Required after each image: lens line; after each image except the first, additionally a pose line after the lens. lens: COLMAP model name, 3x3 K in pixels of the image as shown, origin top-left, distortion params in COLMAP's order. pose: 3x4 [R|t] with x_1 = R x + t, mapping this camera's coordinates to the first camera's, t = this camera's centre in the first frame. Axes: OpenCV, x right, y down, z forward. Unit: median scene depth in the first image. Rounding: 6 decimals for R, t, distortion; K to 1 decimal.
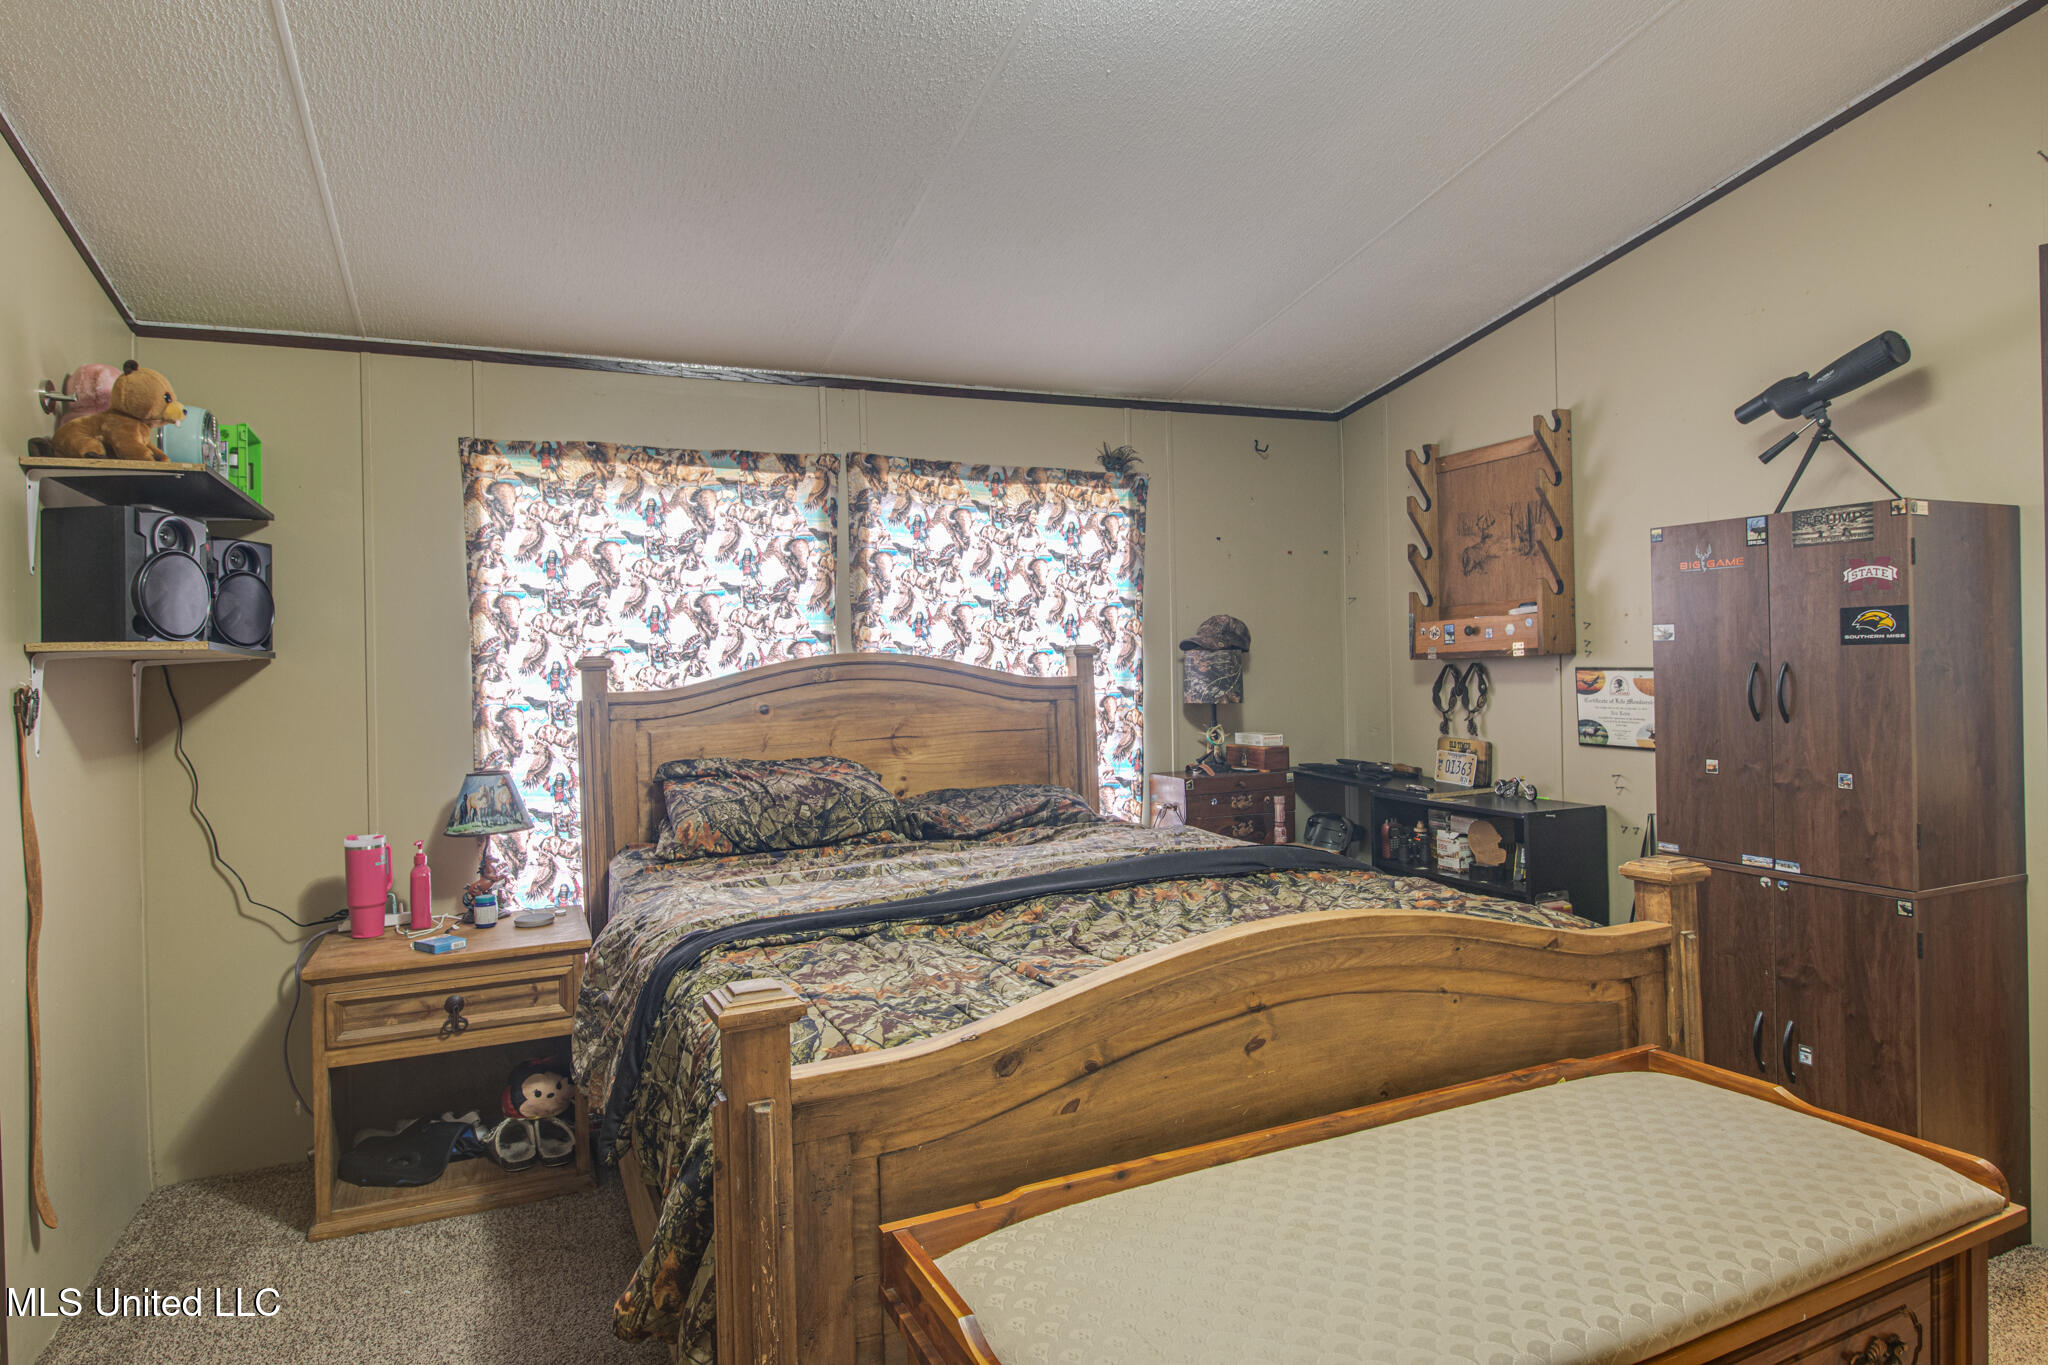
lens RADIAL K [[988.5, 0, 1030.1], [0, 988.5, 663.4], [0, 0, 1]] dist [-0.004390, -0.001126]
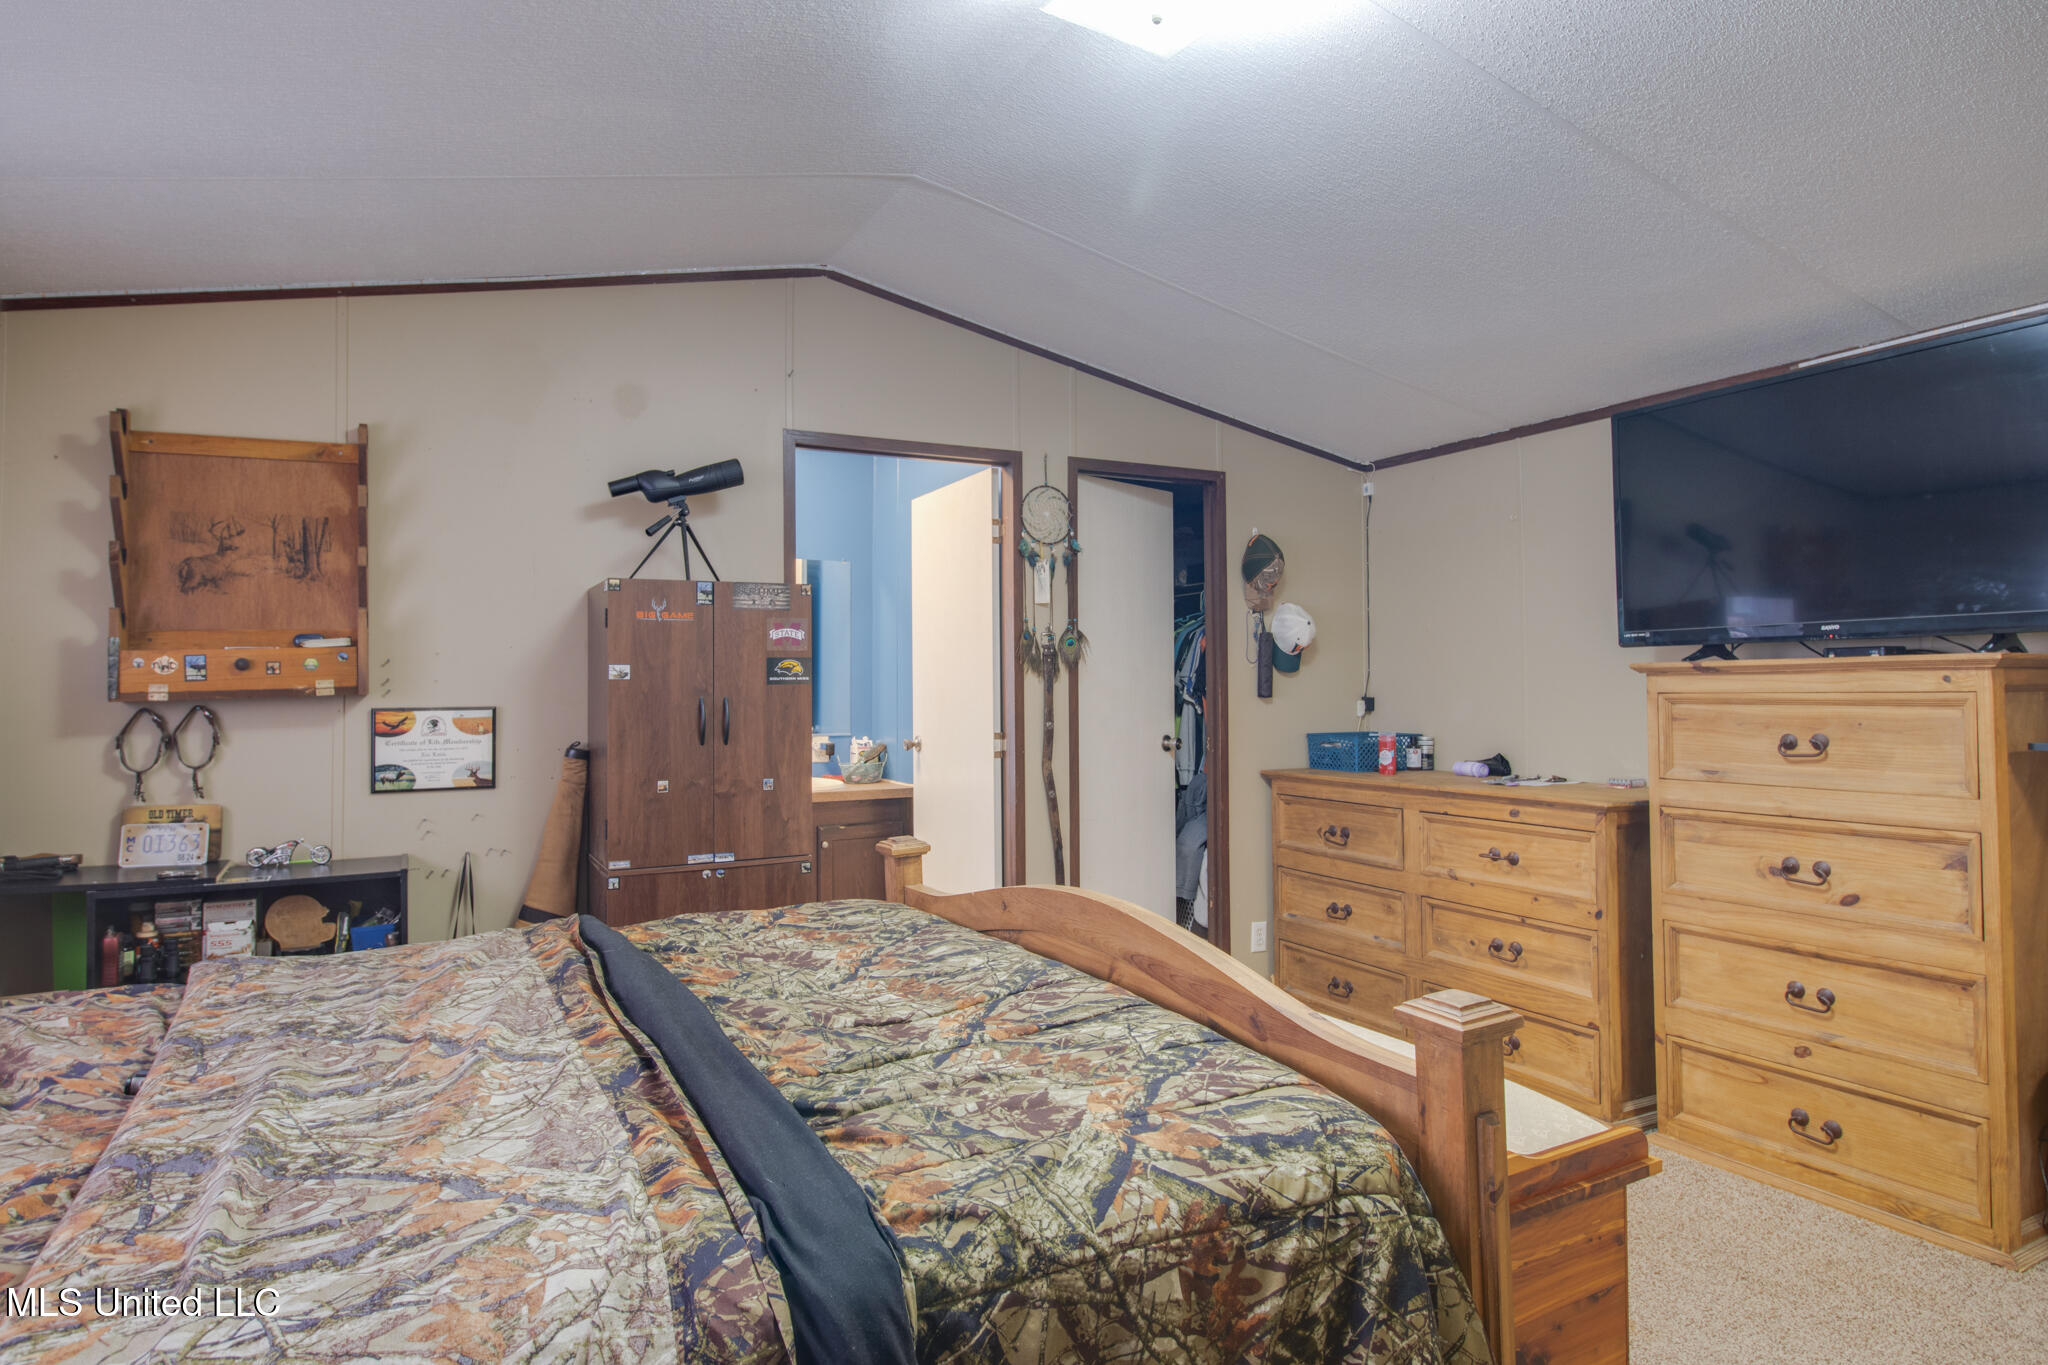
lens RADIAL K [[988.5, 0, 1030.1], [0, 988.5, 663.4], [0, 0, 1]] dist [-0.004390, -0.001126]
pose [[0.084343, 0.036739, 0.995759, -0.426998], [0.013668, 0.999183, -0.038023, 0.007632], [-0.996343, 0.016817, 0.083772, 0.434233]]
